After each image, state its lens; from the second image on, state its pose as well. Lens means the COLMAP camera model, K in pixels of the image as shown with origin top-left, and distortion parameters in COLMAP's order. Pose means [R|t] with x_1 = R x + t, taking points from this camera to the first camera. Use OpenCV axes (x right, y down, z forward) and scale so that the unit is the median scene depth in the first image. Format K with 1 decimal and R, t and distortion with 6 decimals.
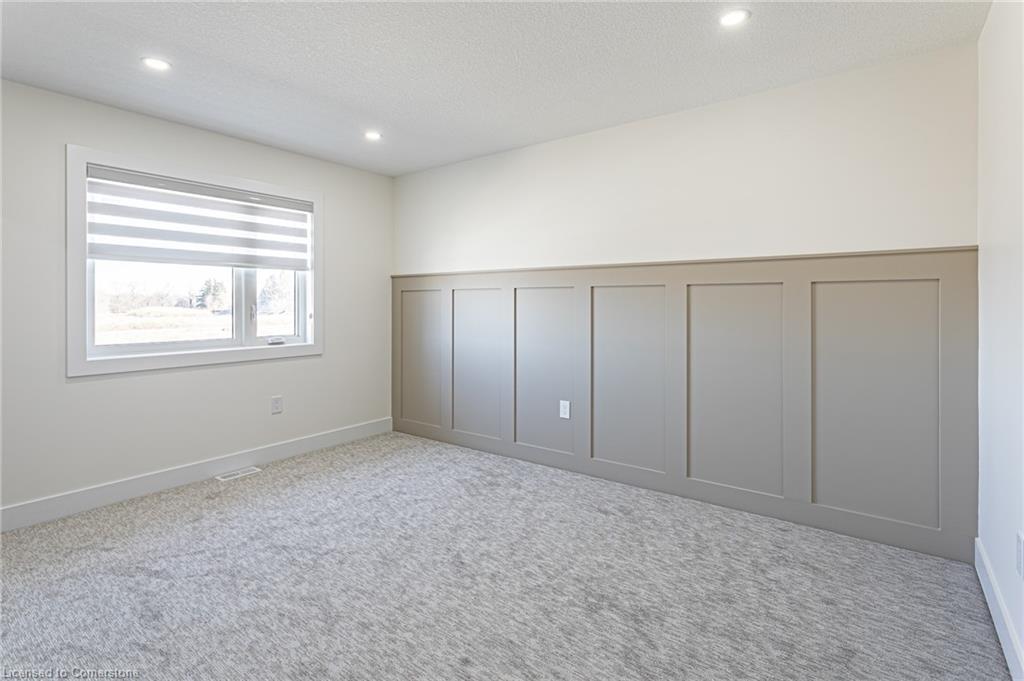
lens RADIAL K [[502.8, 0, 528.4], [0, 502.8, 306.4], [0, 0, 1]] dist [0.002178, -0.000451]
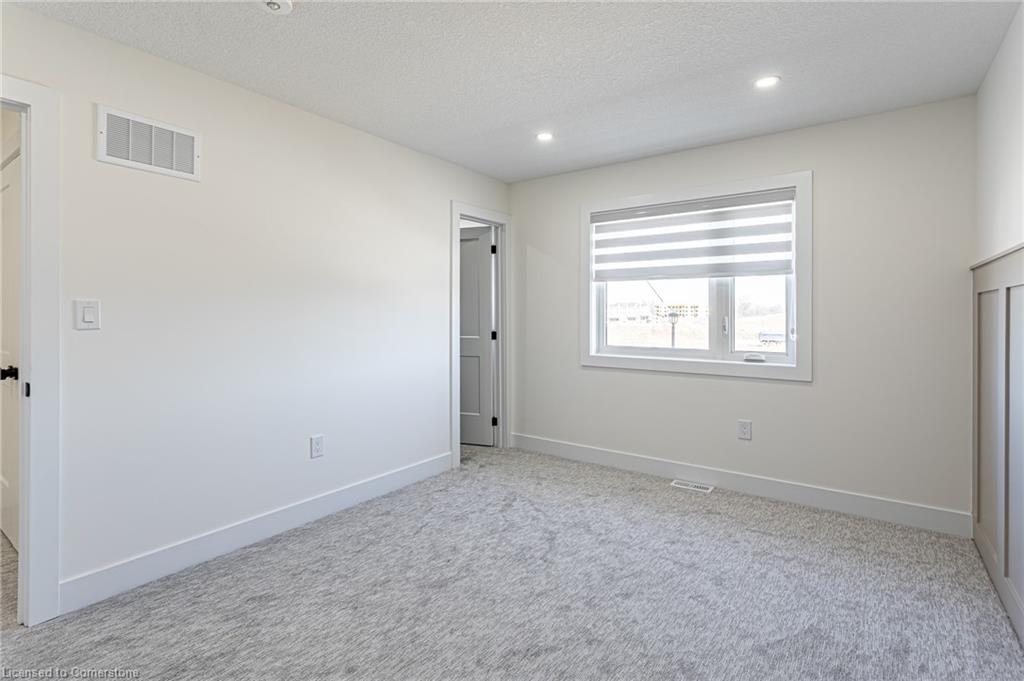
lens RADIAL K [[502.8, 0, 498.8], [0, 502.8, 308.9], [0, 0, 1]] dist [0.002178, -0.000451]
pose [[-0.034295, -0.012870, -0.999329, 0.468530], [-0.010825, 0.999863, -0.012506, 0.000014], [0.999353, 0.010389, -0.034429, 0.711596]]
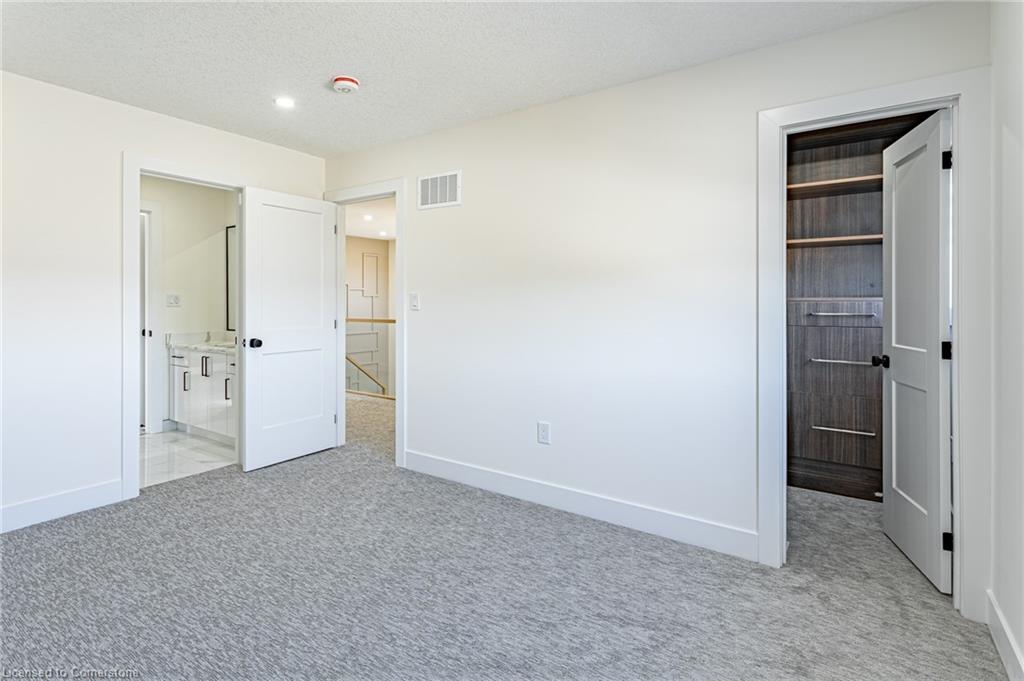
lens RADIAL K [[502.8, 0, 494.0], [0, 502.8, 302.1], [0, 0, 1]] dist [0.002178, -0.000451]
pose [[-0.999949, -0.009683, 0.002693, -0.363998], [-0.009666, 0.999933, 0.006339, -0.002721], [-0.002754, 0.006313, -0.999976, 1.284363]]
